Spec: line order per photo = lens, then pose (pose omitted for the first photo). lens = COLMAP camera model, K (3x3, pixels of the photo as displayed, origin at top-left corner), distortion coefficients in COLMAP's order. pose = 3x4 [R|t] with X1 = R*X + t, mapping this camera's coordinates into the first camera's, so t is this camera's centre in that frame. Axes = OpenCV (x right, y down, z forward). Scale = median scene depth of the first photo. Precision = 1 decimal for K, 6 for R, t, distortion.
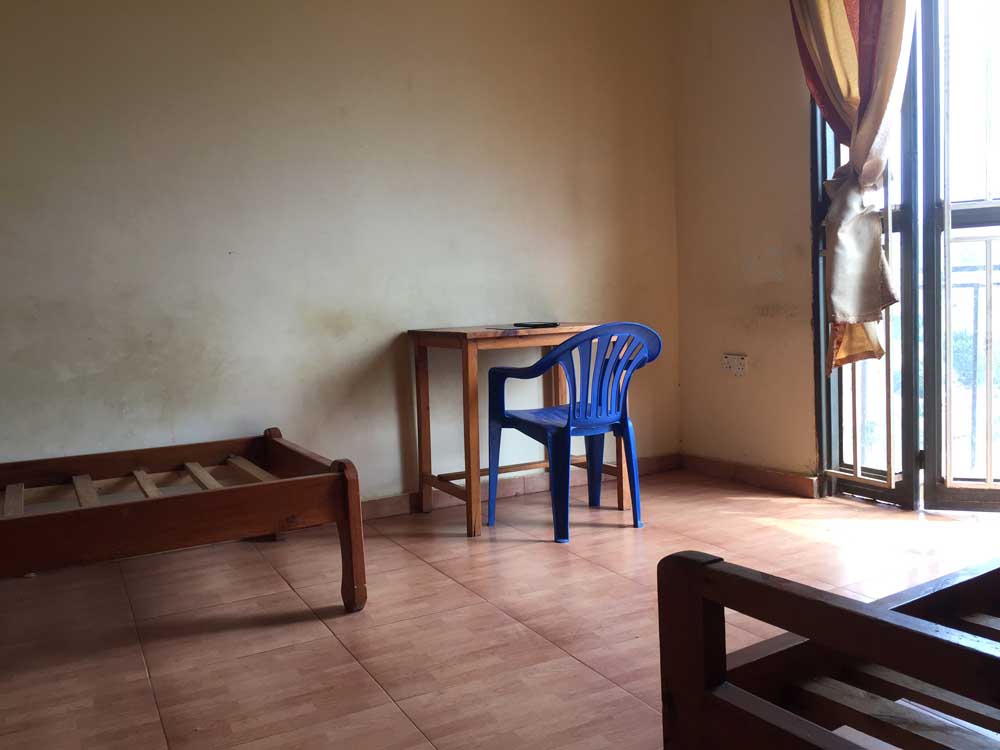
lens RADIAL K [[858.7, 0, 500.0], [0, 858.7, 375.0], [0, 0, 1]] dist [0.078107, -0.113674]
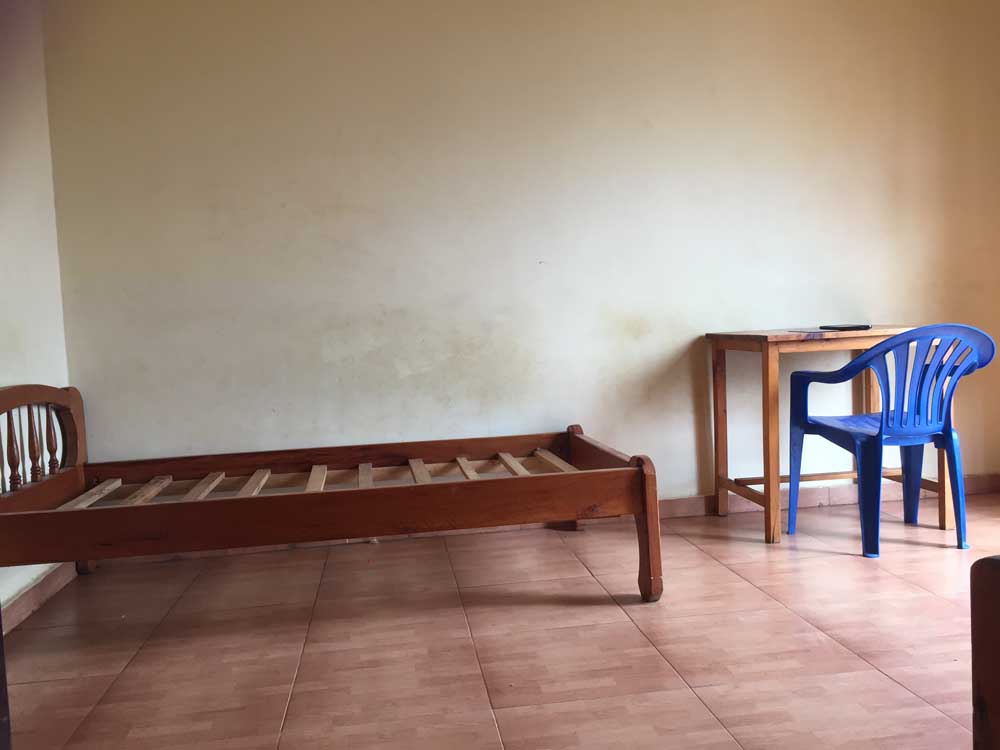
lens RADIAL K [[858.7, 0, 500.0], [0, 858.7, 375.0], [0, 0, 1]] dist [0.078107, -0.113674]
pose [[0.943209, 0.014656, -0.331877, 0.001506], [-0.017505, 0.999831, -0.005596, 0.007465], [0.331739, 0.011088, 0.943306, -0.036768]]
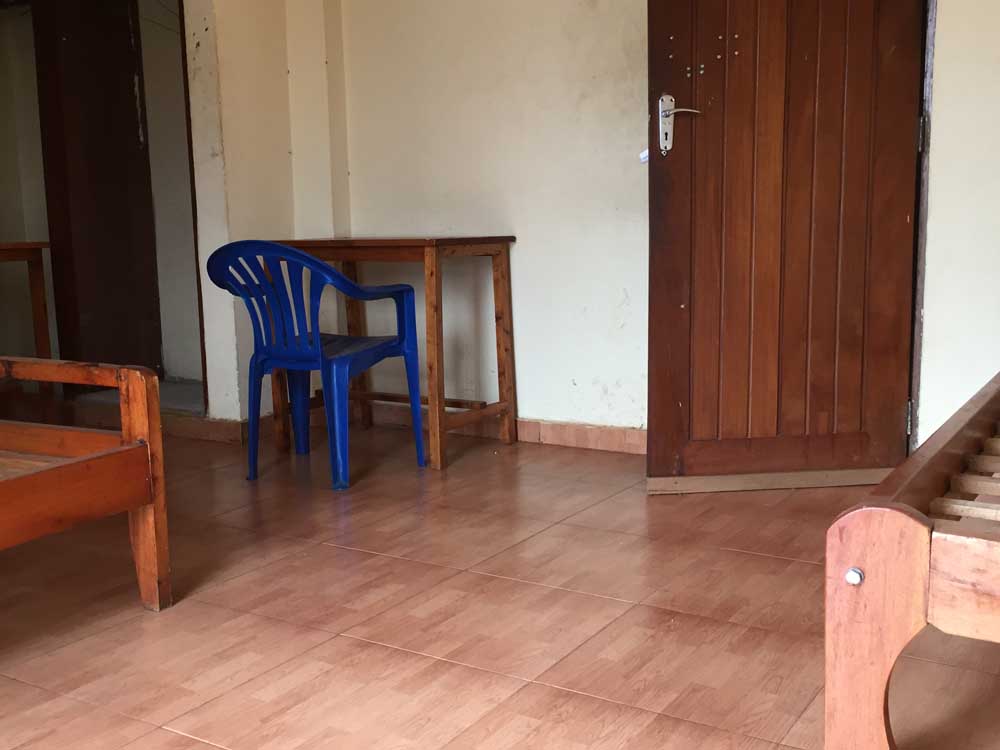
lens RADIAL K [[1069.3, 0, 500.0], [0, 1069.3, 375.0], [0, 0, 1]] dist [-0.000789, -0.000960]
pose [[-0.861849, 0.121369, -0.492428, 0.233386], [0.007082, 0.973729, 0.227600, -0.085804], [0.507115, 0.192670, -0.840067, 1.136433]]
